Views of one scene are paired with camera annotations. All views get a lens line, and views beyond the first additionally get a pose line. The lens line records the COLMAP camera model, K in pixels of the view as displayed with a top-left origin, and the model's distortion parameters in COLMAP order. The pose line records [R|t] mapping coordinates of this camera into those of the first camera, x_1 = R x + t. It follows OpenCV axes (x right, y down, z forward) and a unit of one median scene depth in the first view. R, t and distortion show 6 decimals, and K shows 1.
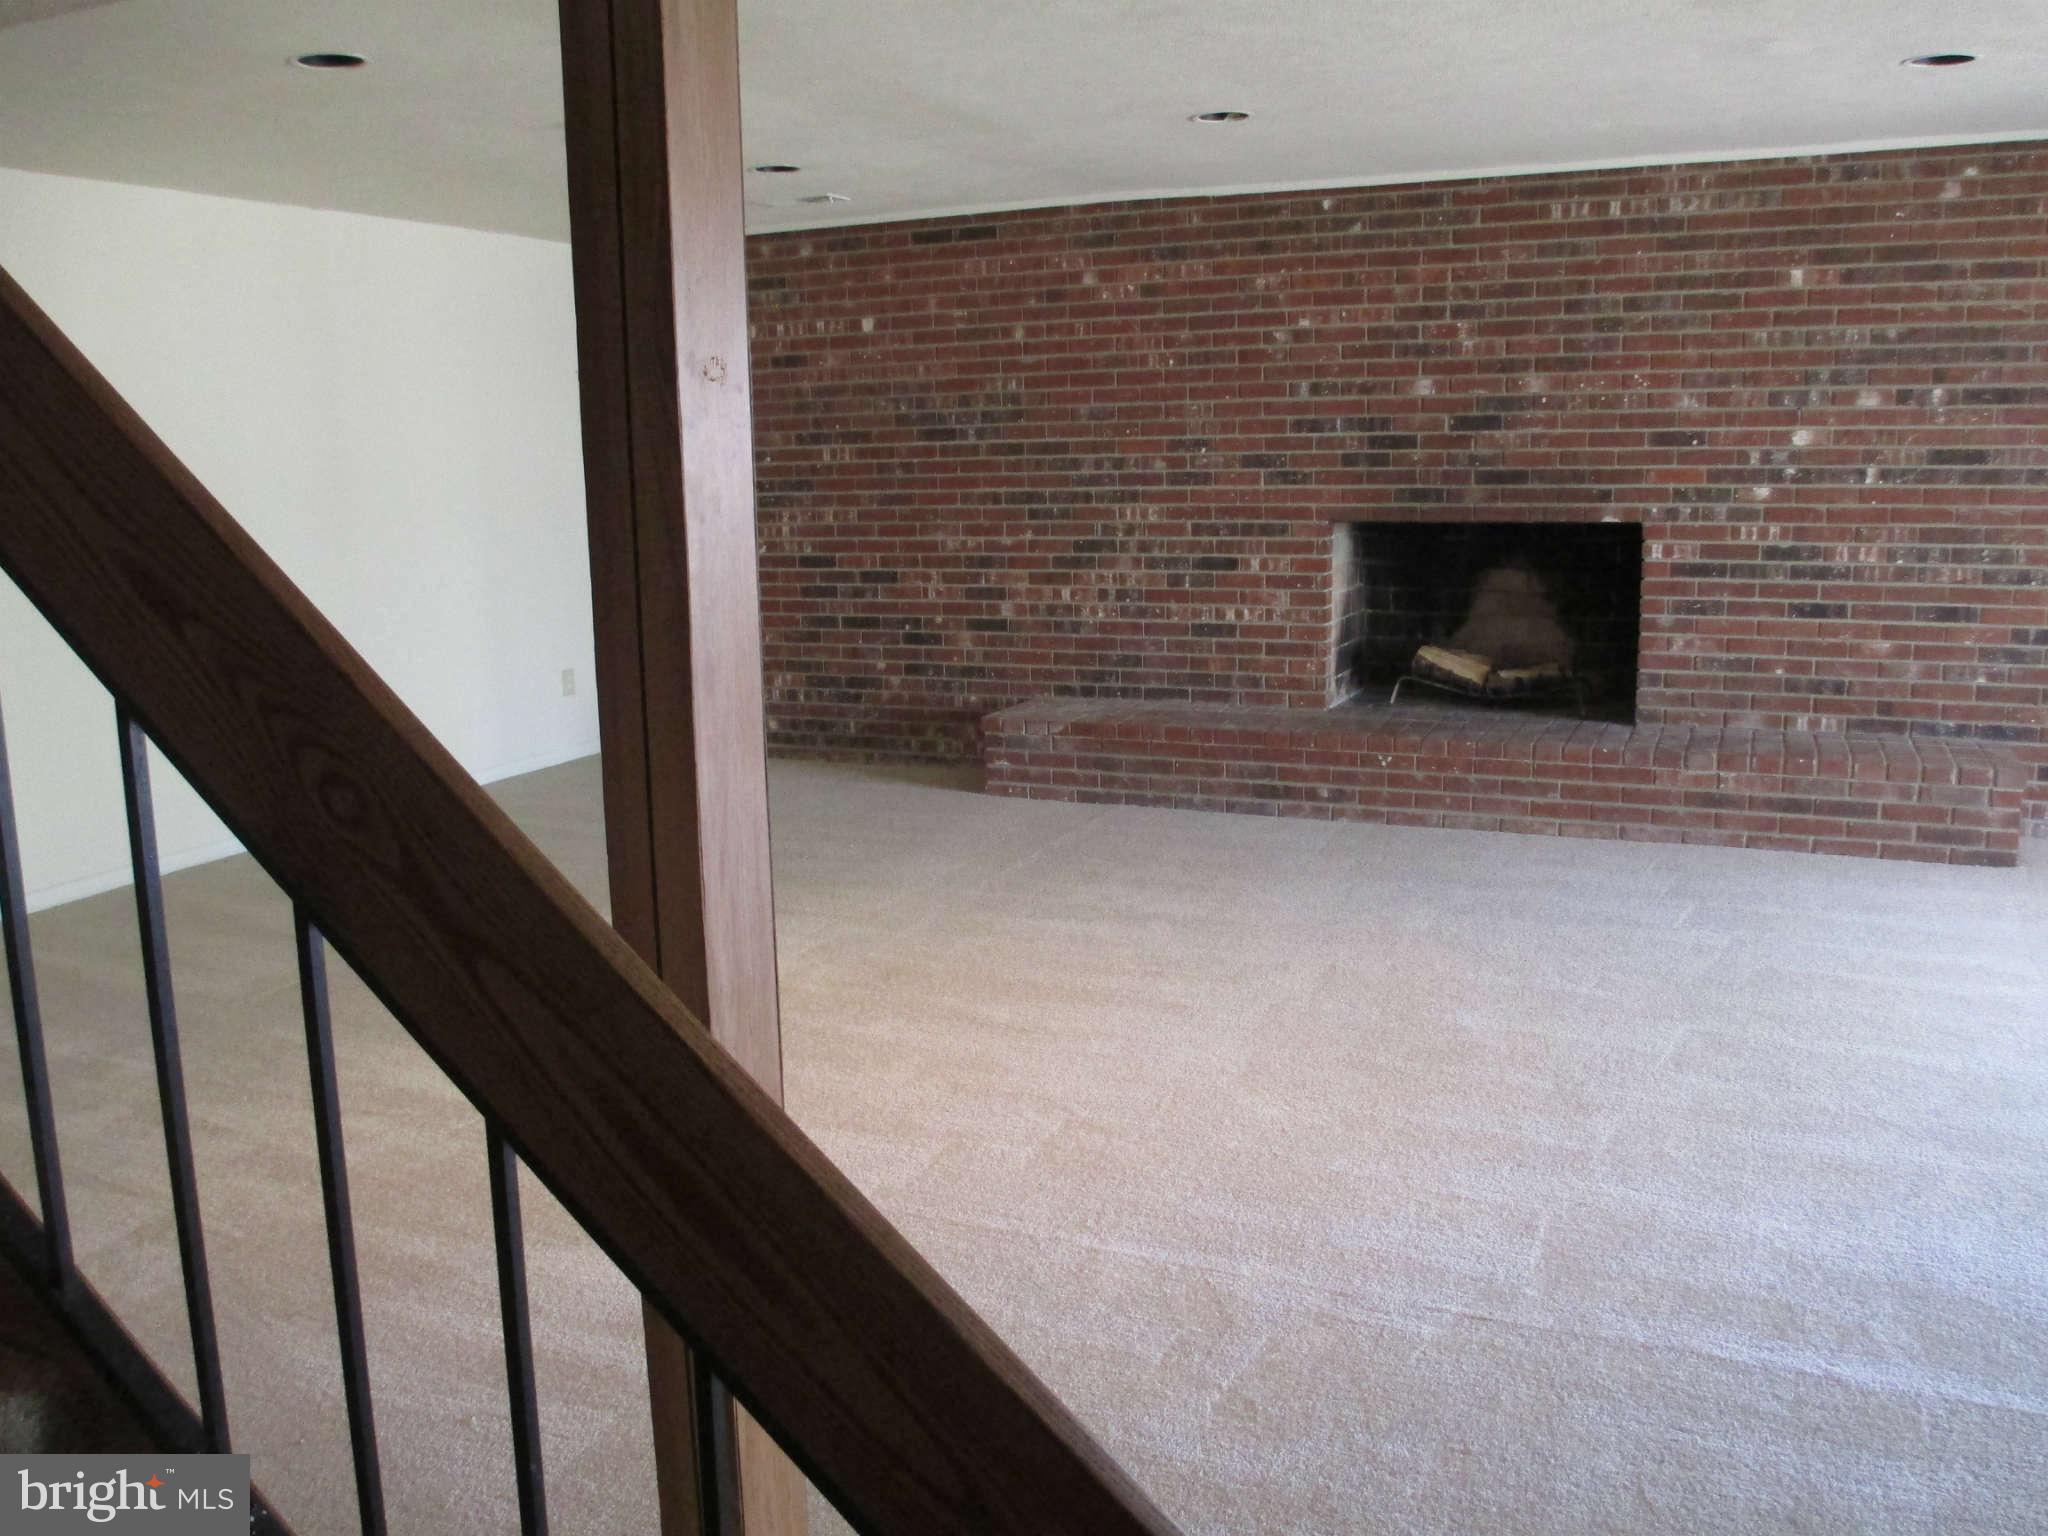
lens RADIAL K [[1706.0, 0, 1024.3], [0, 1706.0, 767.5], [0, 0, 1]] dist [-0.083596, 0.027122]
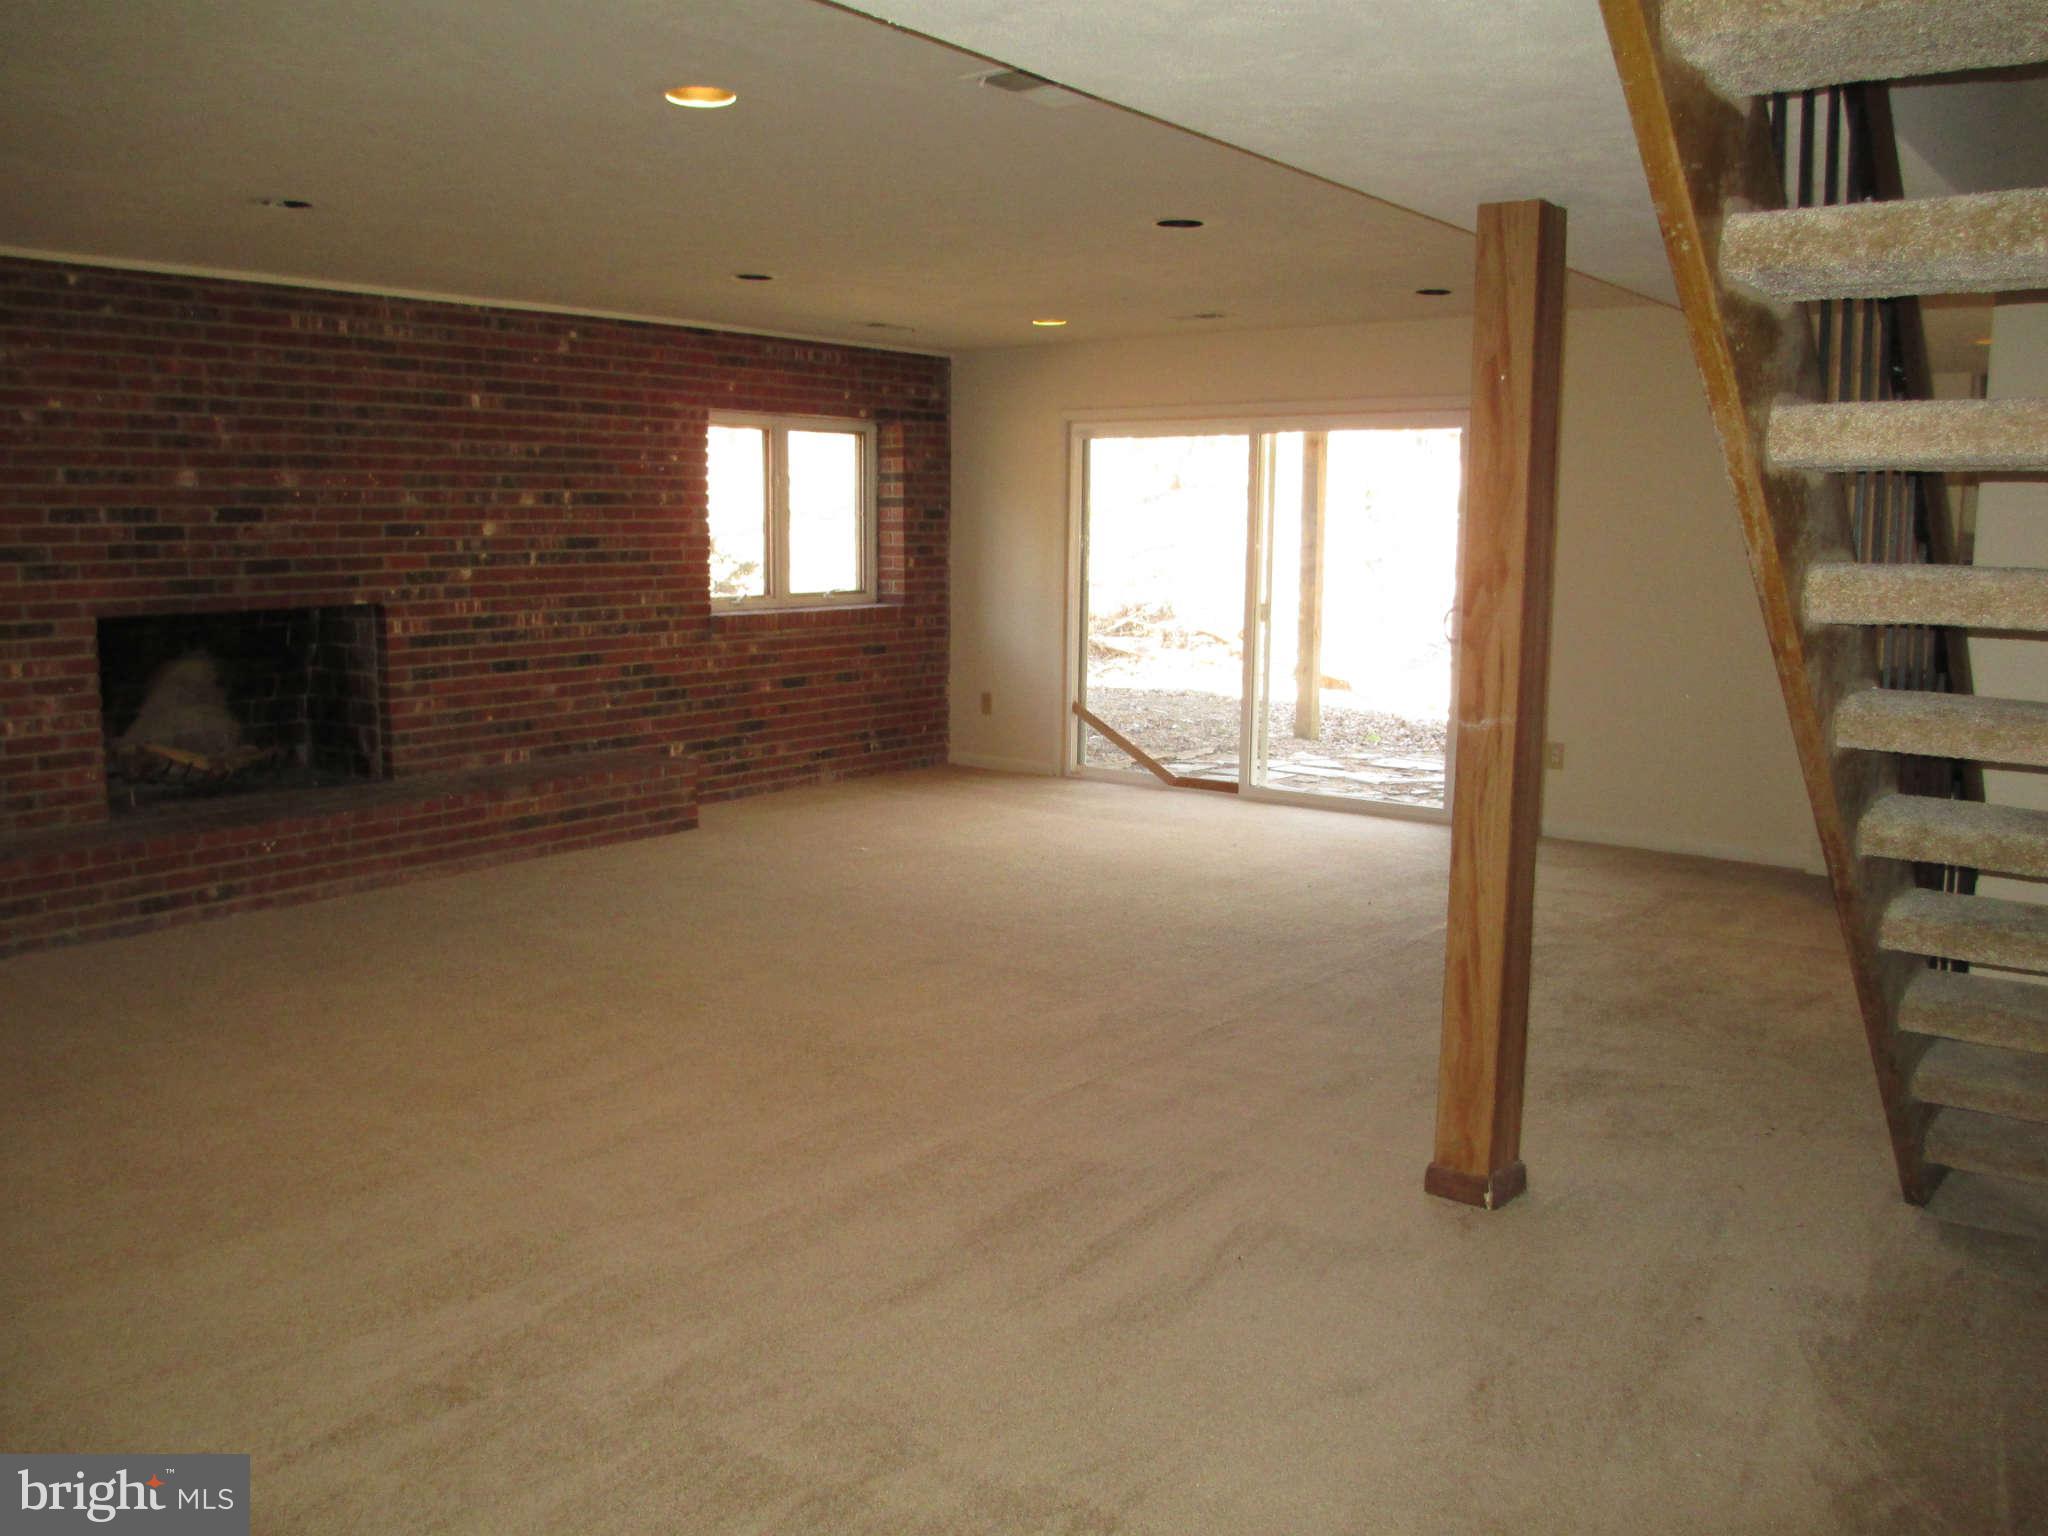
lens RADIAL K [[1706.0, 0, 1025.2], [0, 1706.0, 771.6], [0, 0, 1]] dist [-0.083596, 0.027122]
pose [[0.214300, -0.120092, 0.969357, -0.663471], [0.179524, 0.980350, 0.081766, -0.049338], [-0.960129, 0.156500, 0.231648, 0.339415]]
